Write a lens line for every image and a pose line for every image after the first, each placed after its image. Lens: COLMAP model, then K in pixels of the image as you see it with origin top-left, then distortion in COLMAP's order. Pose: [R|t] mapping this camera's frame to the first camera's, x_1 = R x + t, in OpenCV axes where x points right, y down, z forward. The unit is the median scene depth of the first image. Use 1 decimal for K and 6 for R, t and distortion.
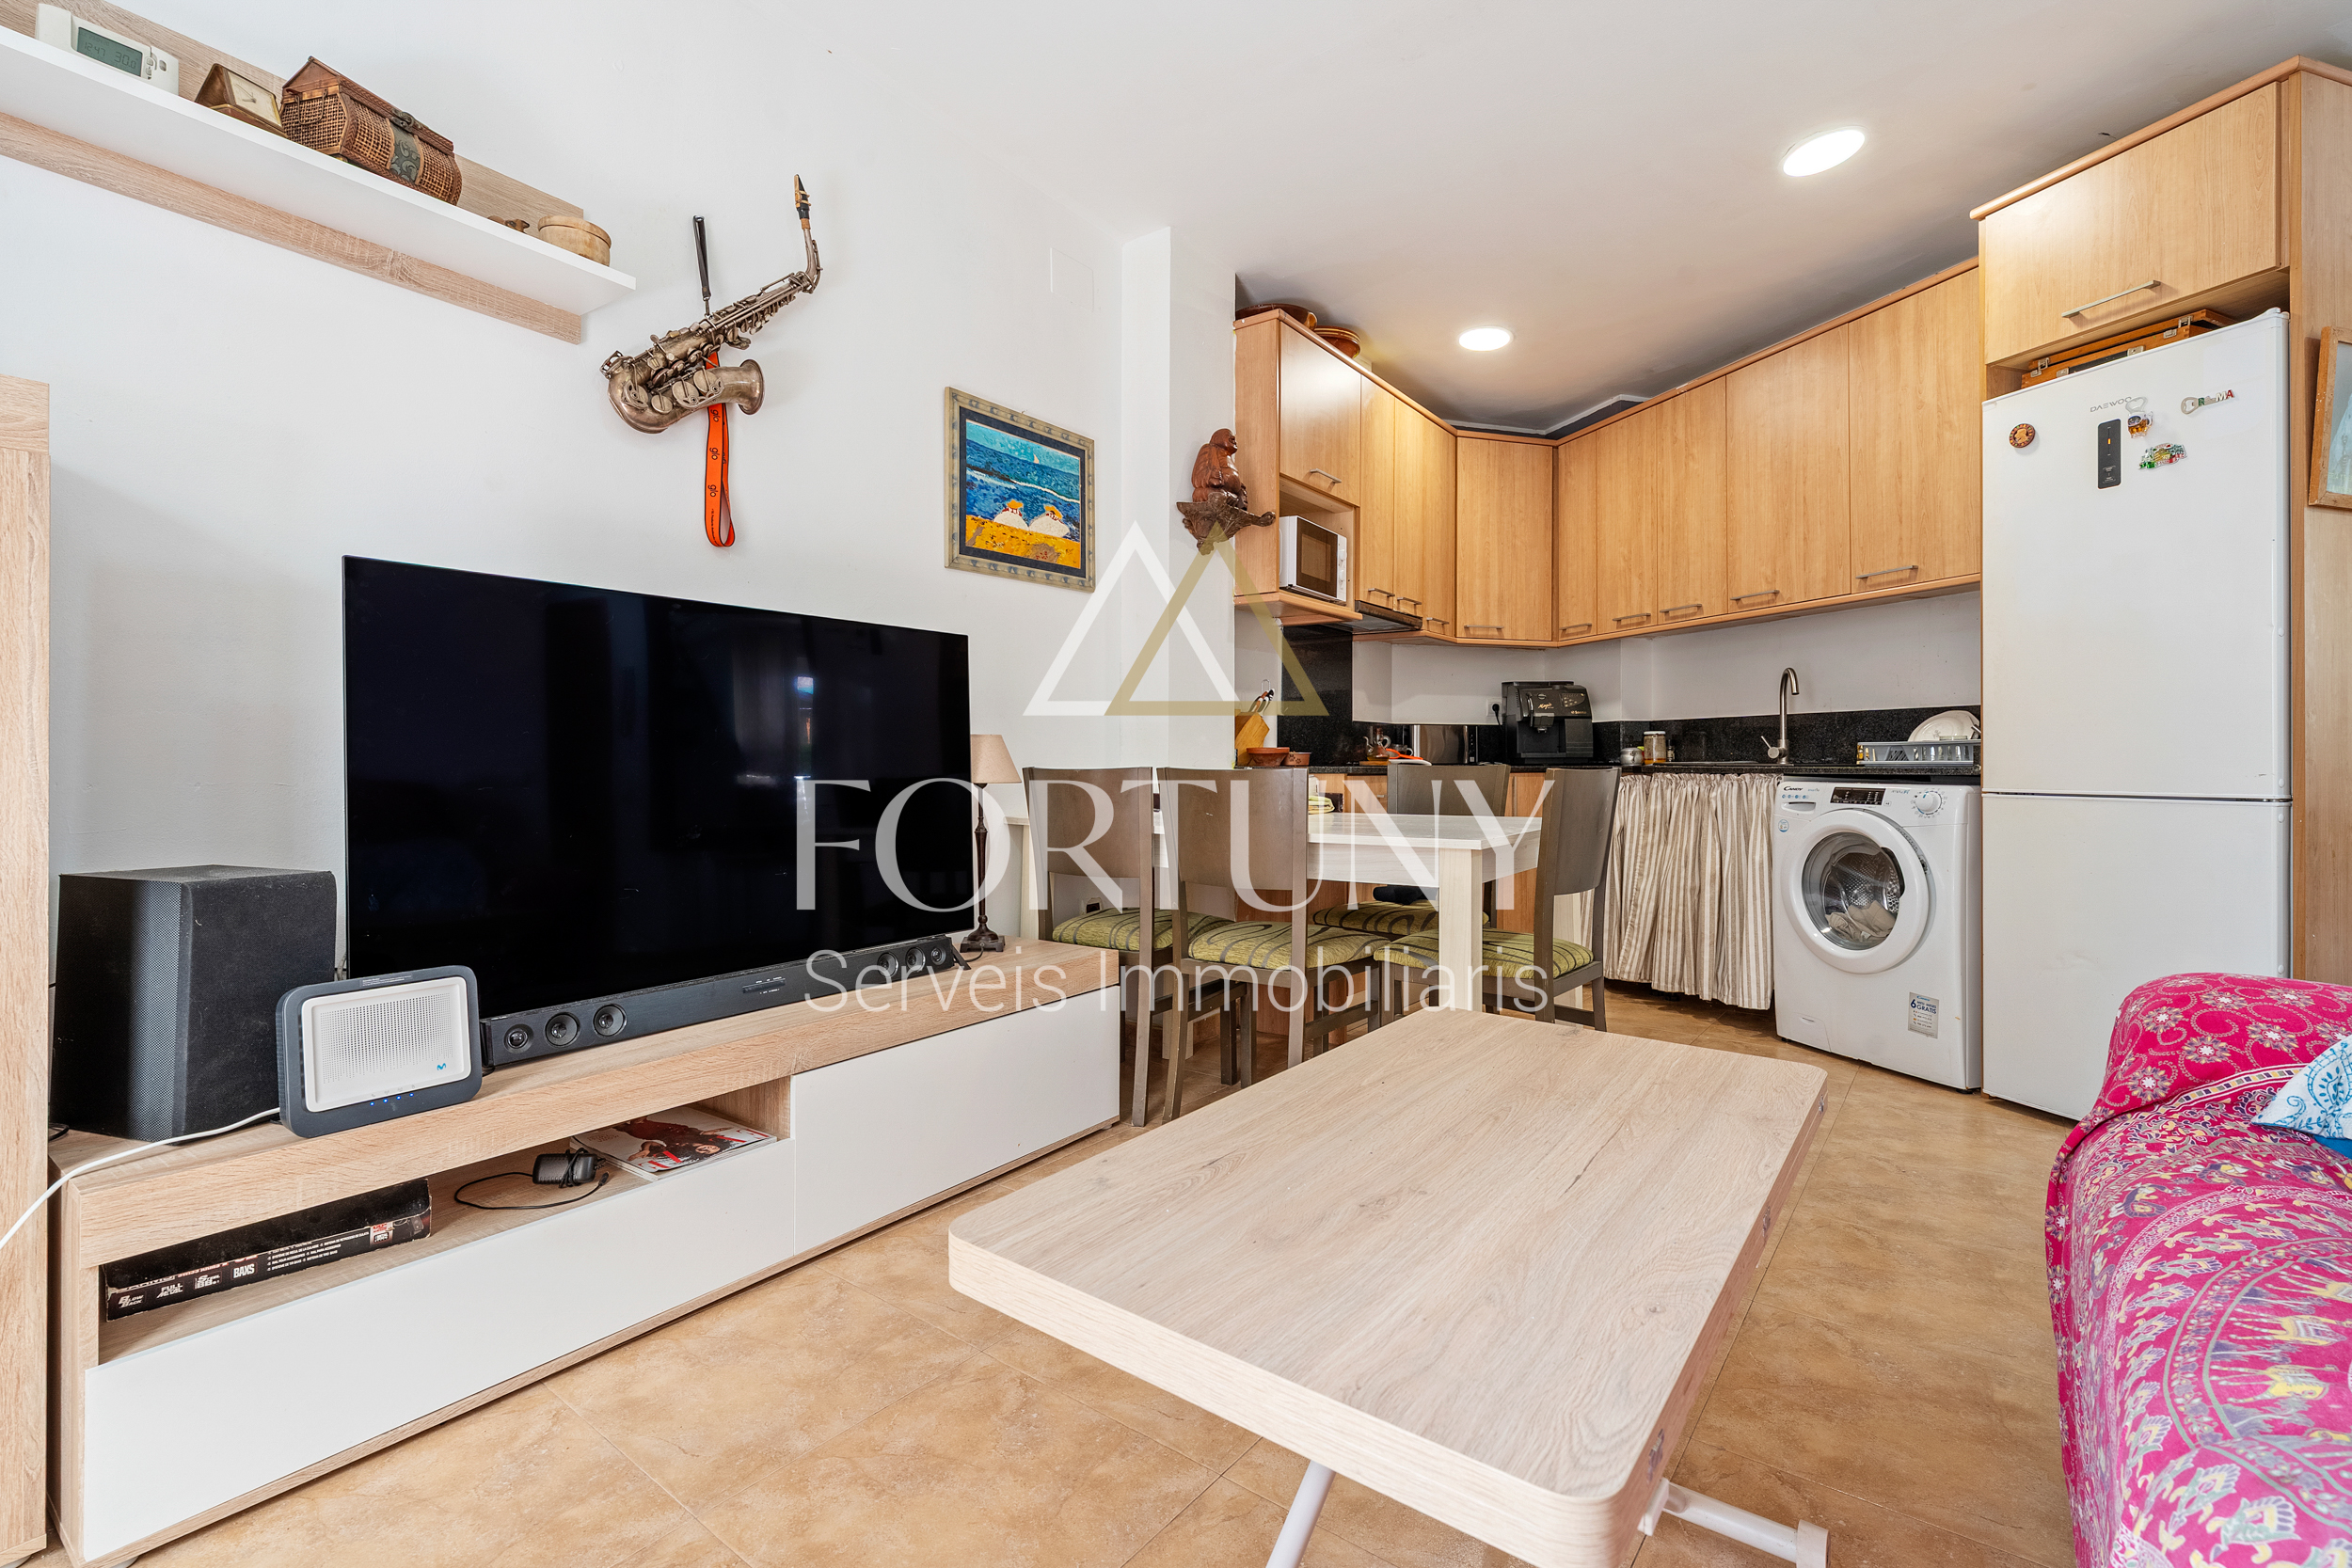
lens RADIAL K [[1050.8, 0, 1173.1], [0, 1050.8, 757.8], [0, 0, 1]] dist [0.001002, -0.000087]
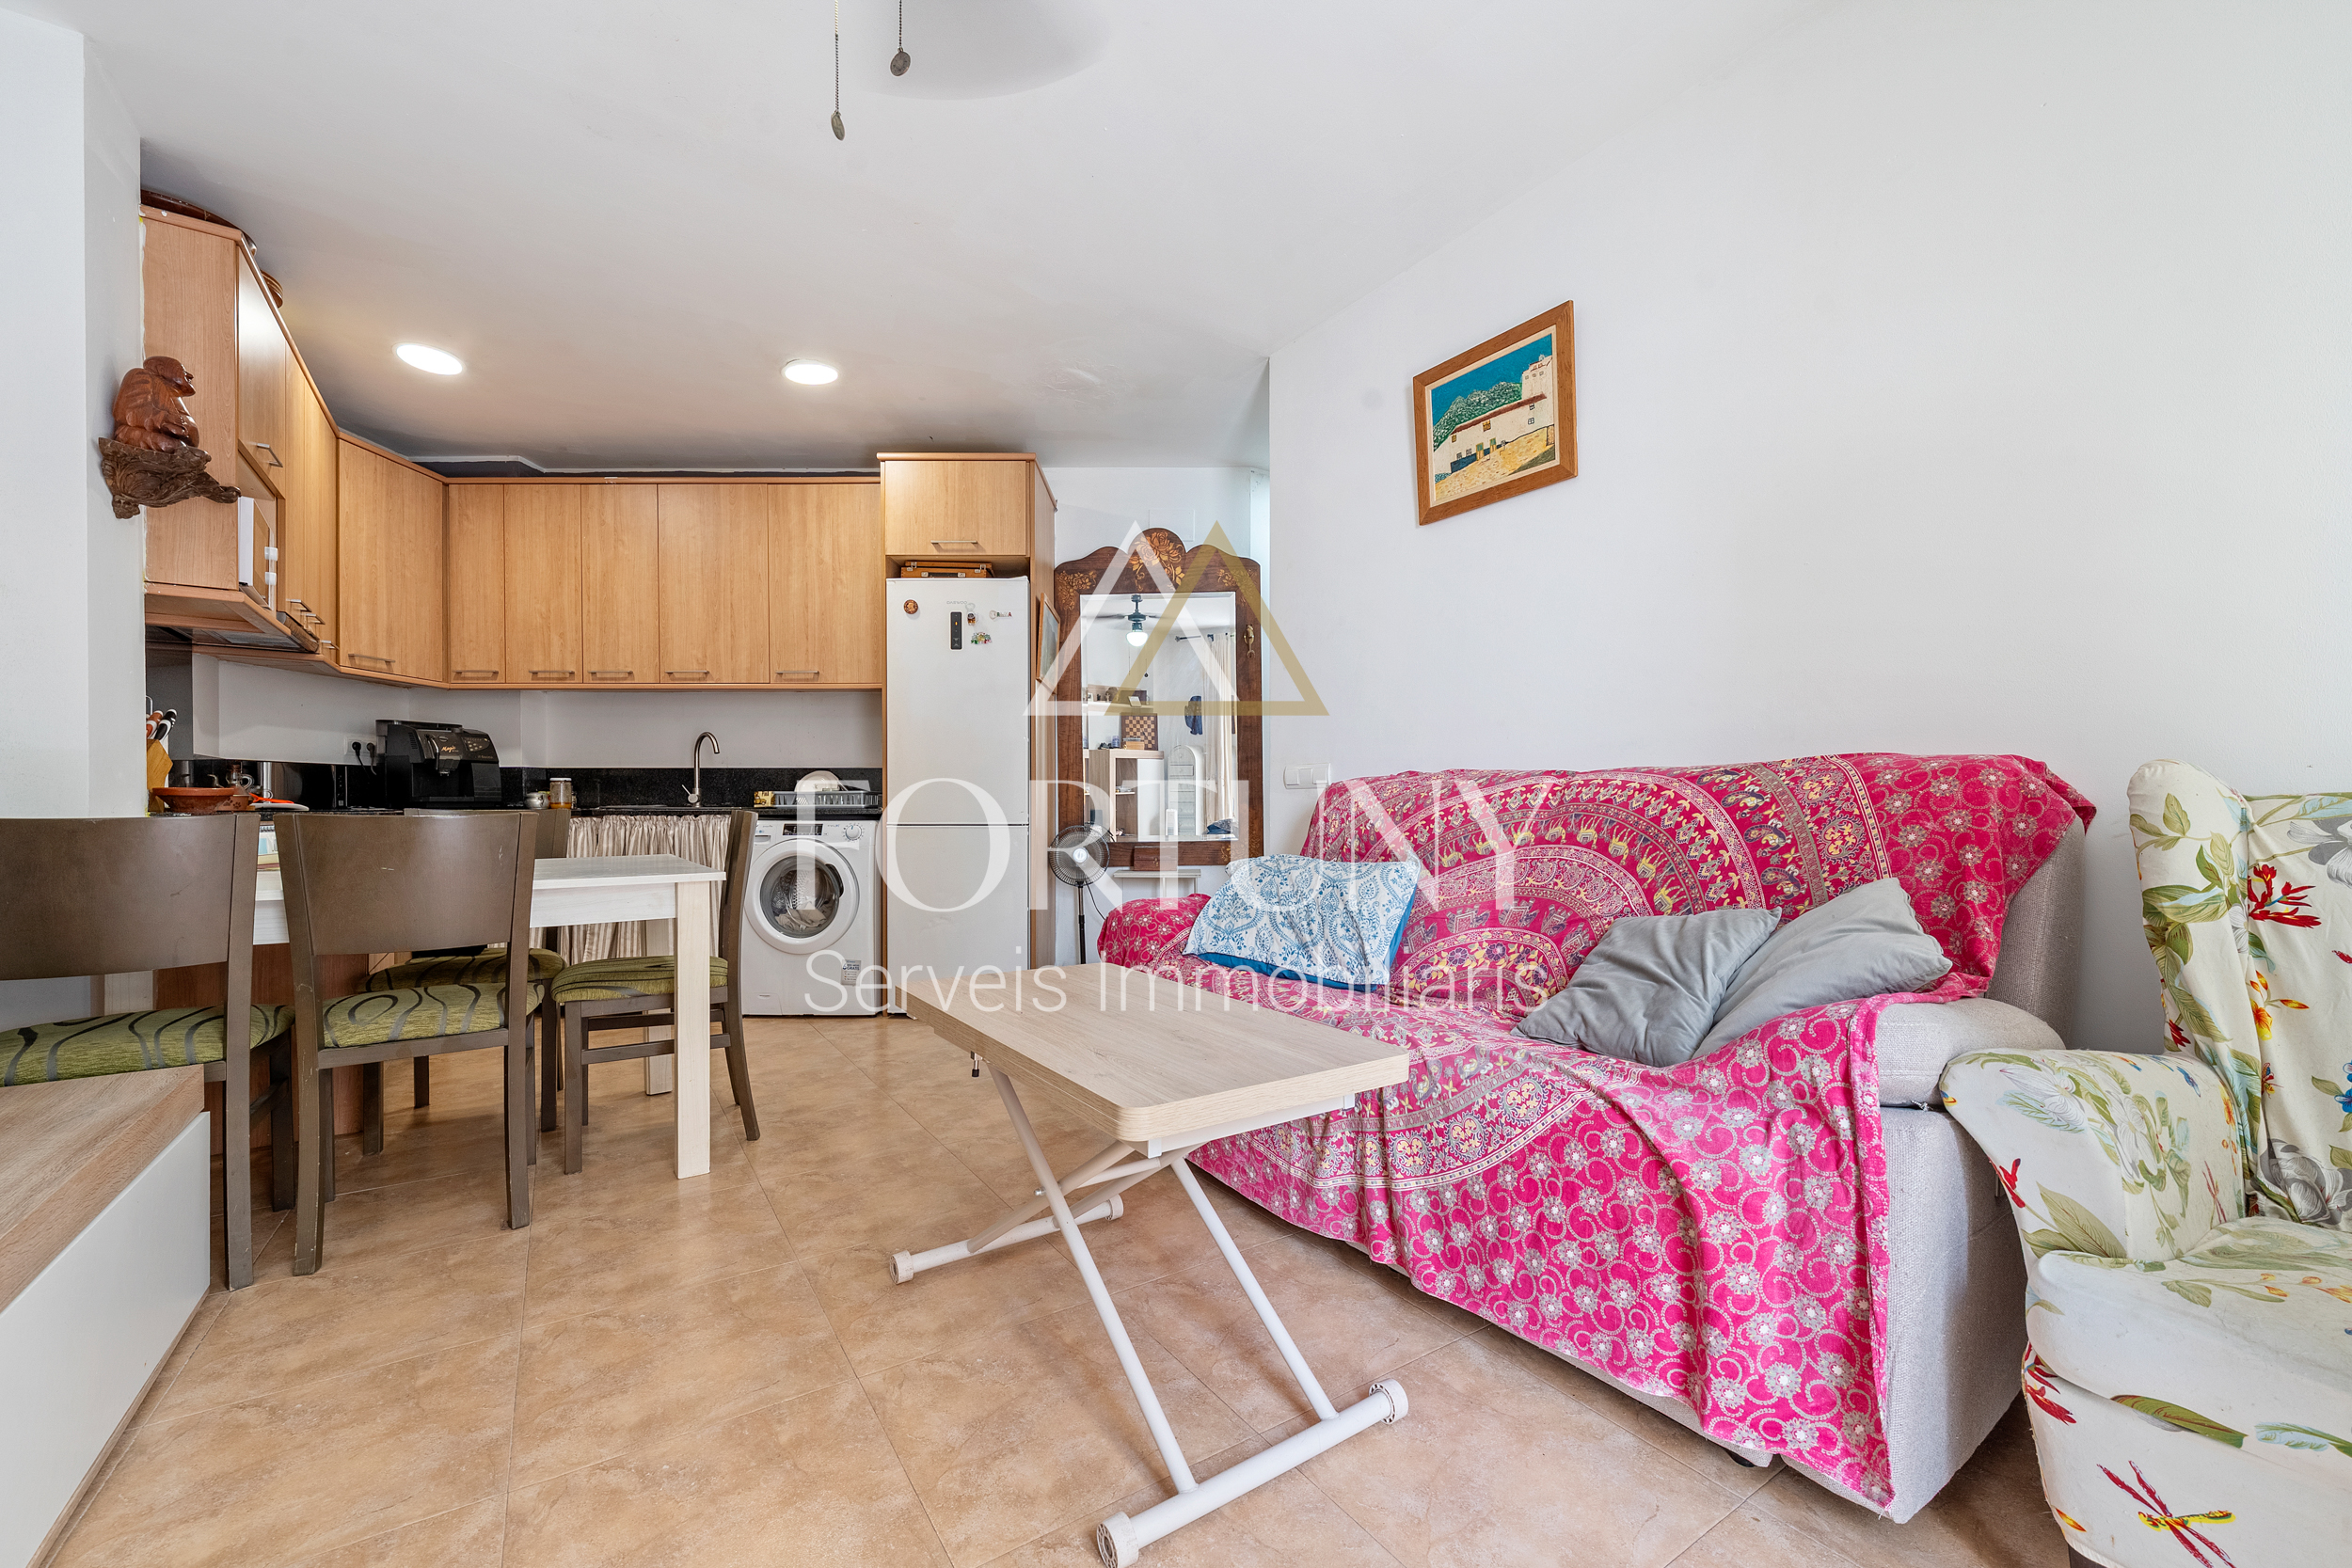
lens RADIAL K [[926.2, 0, 1173.3], [0, 926.2, 809.6], [0, 0, 1]] dist [-0.000279, -0.000204]
pose [[0.318272, -0.004941, 0.947987, -0.276728], [-0.002886, 0.999977, 0.006181, -0.000004], [-0.947995, -0.004703, 0.318250, 0.095434]]
